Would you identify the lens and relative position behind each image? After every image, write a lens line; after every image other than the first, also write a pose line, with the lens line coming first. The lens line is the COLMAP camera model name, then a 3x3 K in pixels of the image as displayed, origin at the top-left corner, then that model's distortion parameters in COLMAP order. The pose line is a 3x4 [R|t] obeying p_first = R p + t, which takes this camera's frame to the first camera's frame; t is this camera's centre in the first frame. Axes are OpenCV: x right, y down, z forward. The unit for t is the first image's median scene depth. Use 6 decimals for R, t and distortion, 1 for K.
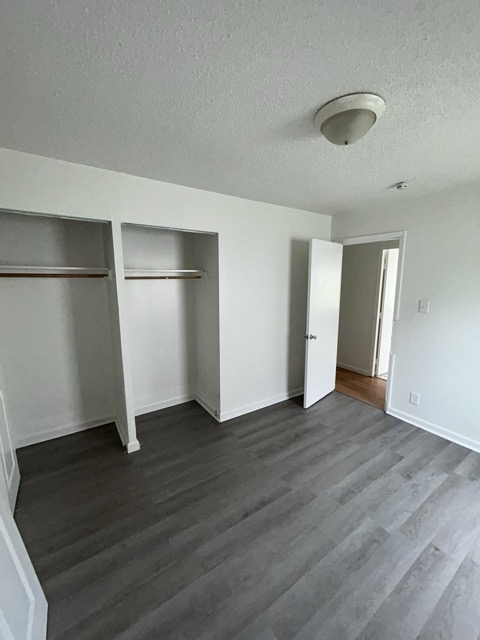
lens RADIAL K [[262.4, 0, 239.2], [0, 262.4, 323.0], [0, 0, 1]] dist [0.001640, 0.000663]
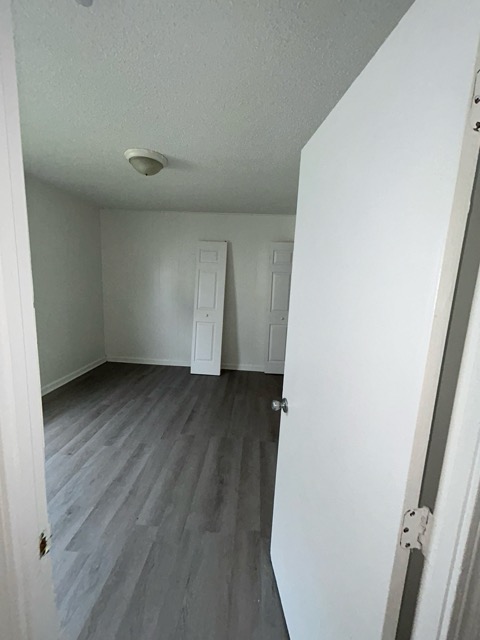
lens RADIAL K [[262.4, 0, 241.9], [0, 262.4, 318.8], [0, 0, 1]] dist [0.001640, 0.000663]
pose [[-0.604864, 0.093941, -0.790768, 1.026747], [-0.179030, 0.951555, 0.249984, -0.259870], [0.775943, 0.292777, -0.558743, 1.891842]]
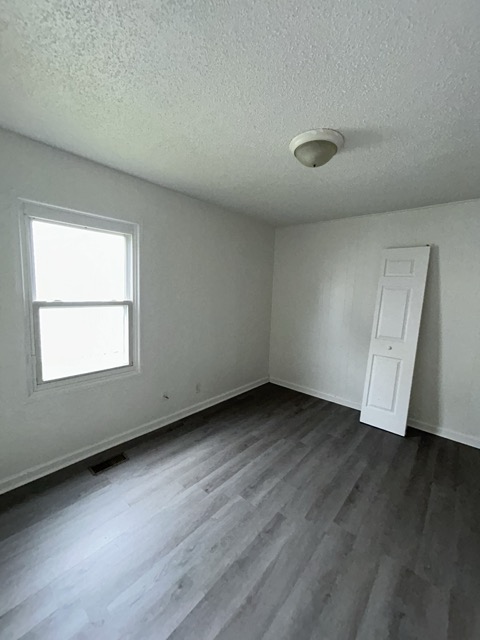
lens RADIAL K [[262.4, 0, 241.7], [0, 262.4, 319.3], [0, 0, 1]] dist [0.001640, 0.000663]
pose [[-0.963500, -0.005111, -0.267661, 0.777785], [-0.081289, 0.958197, 0.274319, -0.222331], [0.255070, 0.286064, -0.923638, 1.641954]]
